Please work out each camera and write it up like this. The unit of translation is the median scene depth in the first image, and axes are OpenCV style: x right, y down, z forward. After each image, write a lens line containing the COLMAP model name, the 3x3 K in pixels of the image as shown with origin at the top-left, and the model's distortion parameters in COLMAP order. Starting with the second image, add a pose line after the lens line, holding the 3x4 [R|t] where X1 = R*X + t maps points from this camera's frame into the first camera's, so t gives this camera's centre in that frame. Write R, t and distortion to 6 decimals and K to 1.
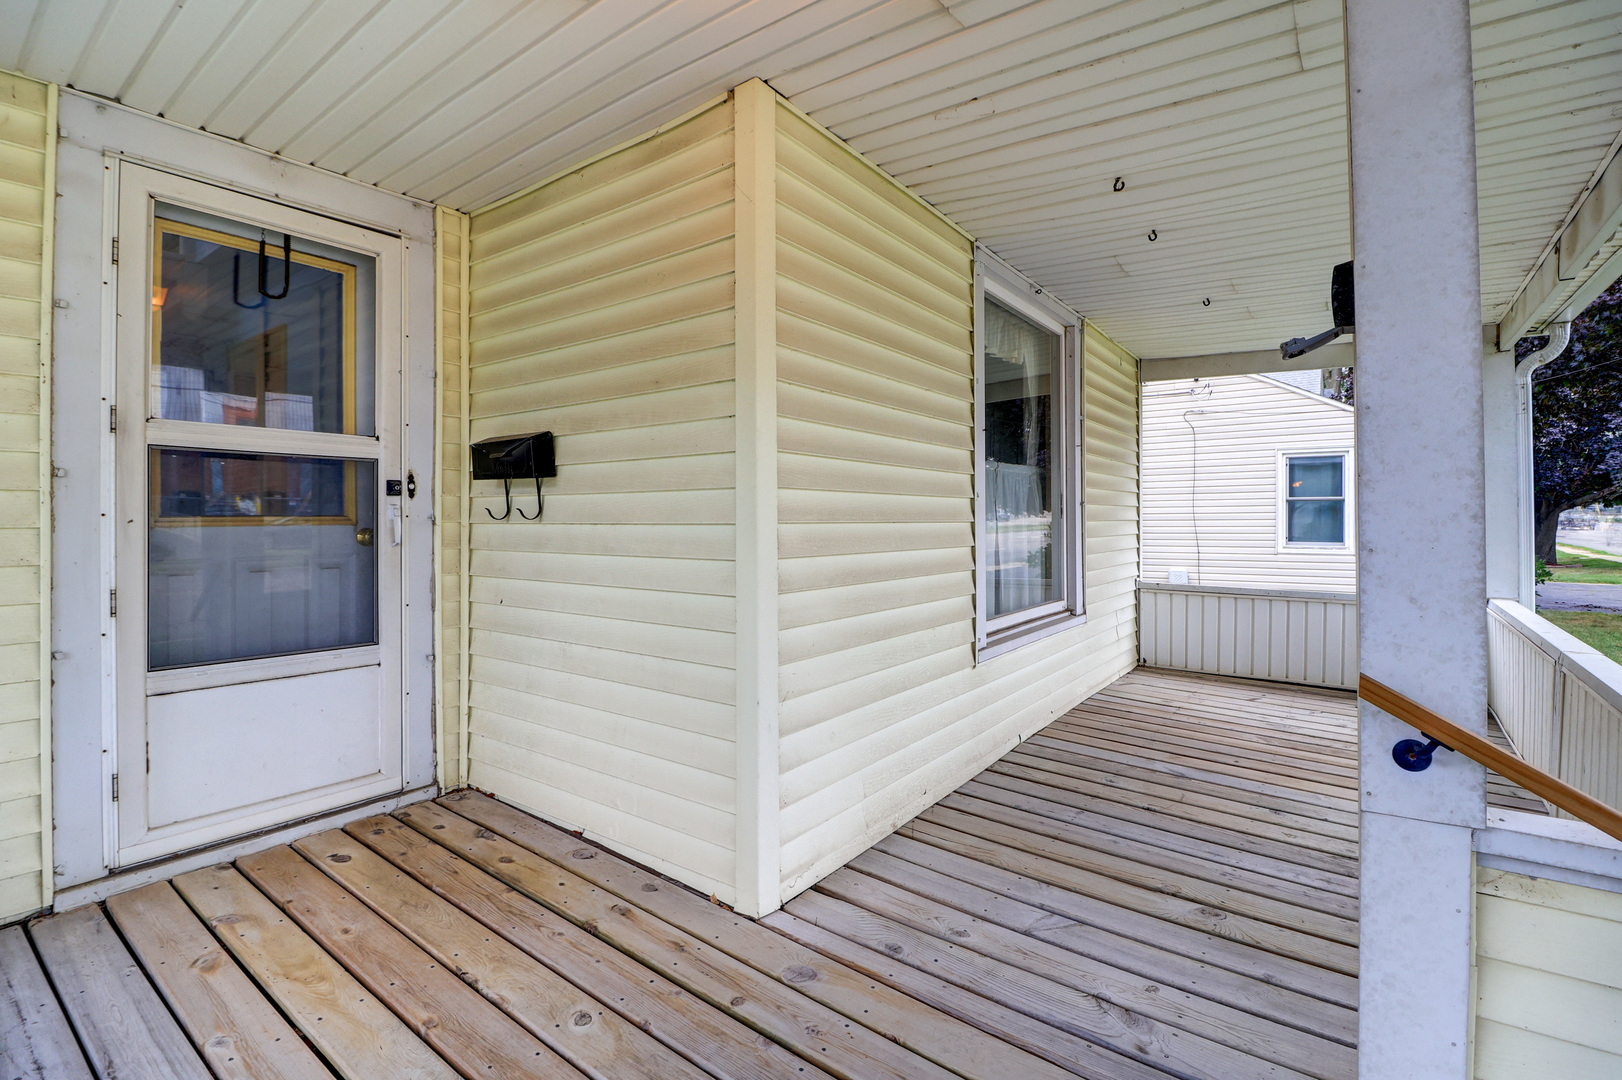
lens RADIAL K [[743.4, 0, 816.8], [0, 743.4, 518.3], [0, 0, 1]] dist [0.002715, -0.013891]
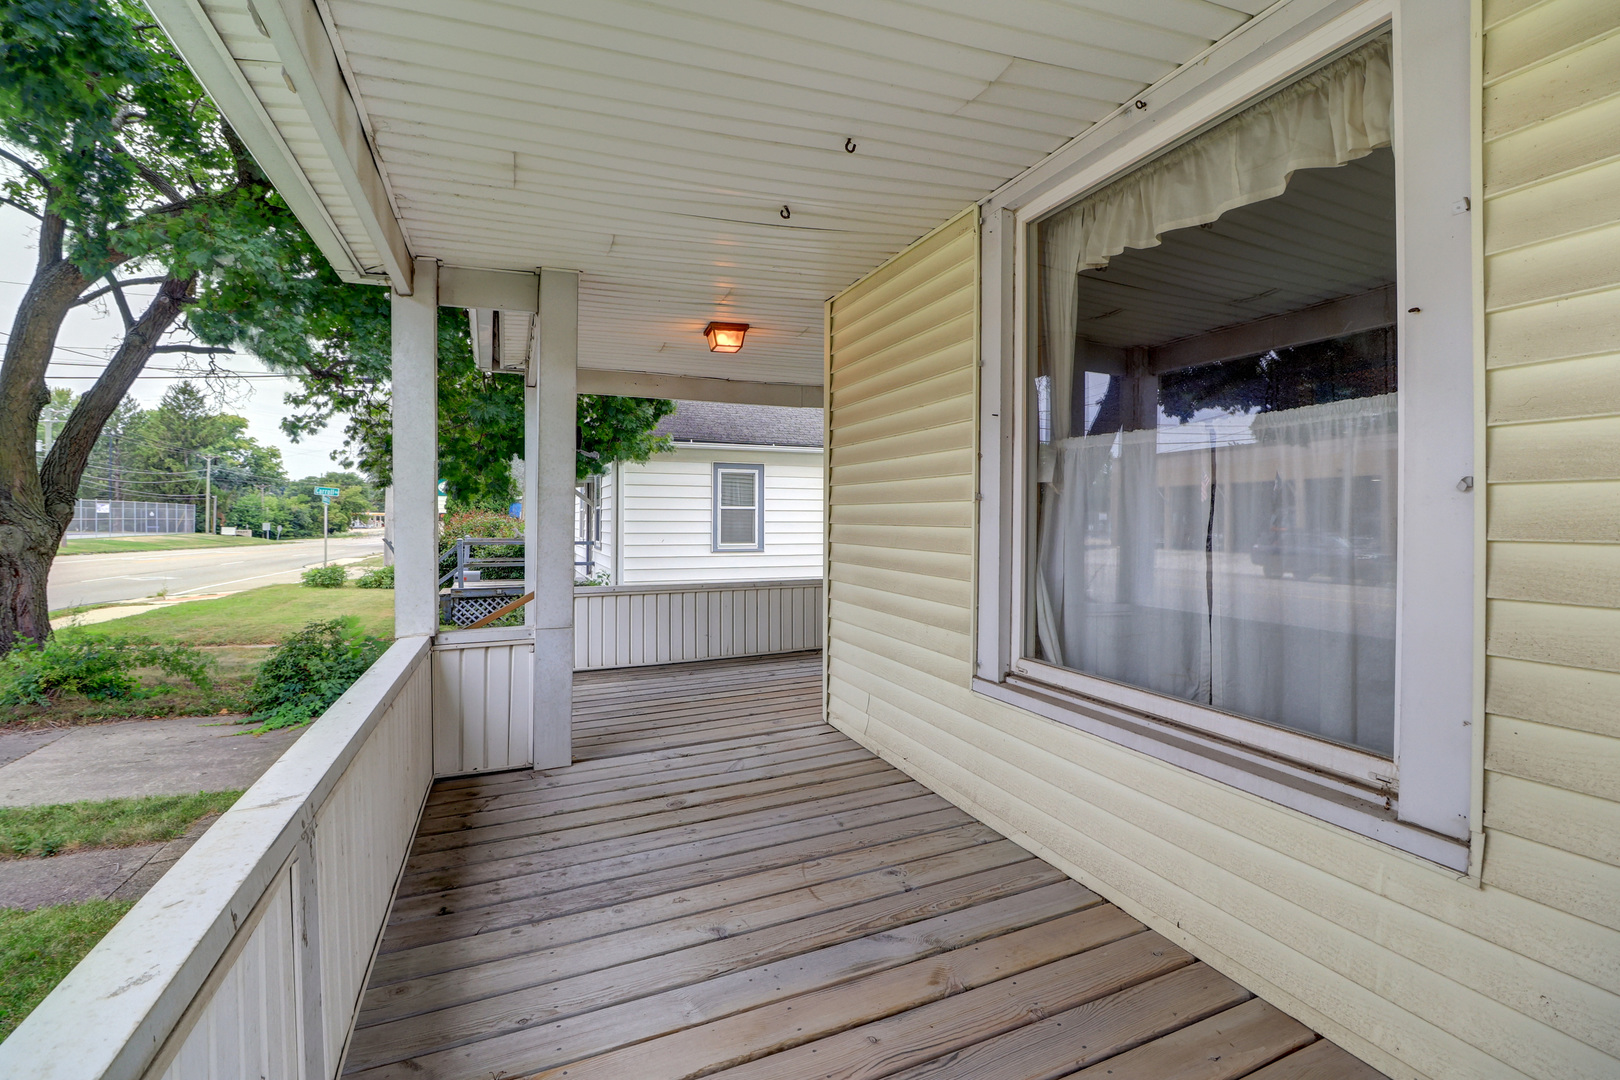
lens RADIAL K [[742.5, 0, 815.7], [0, 742.5, 518.4], [0, 0, 1]] dist [0.002715, -0.013891]
pose [[-0.518367, 0.007234, -0.855128, 1.066936], [-0.000997, 0.999958, 0.009063, -0.011404], [0.855158, 0.005550, -0.518338, 1.308363]]
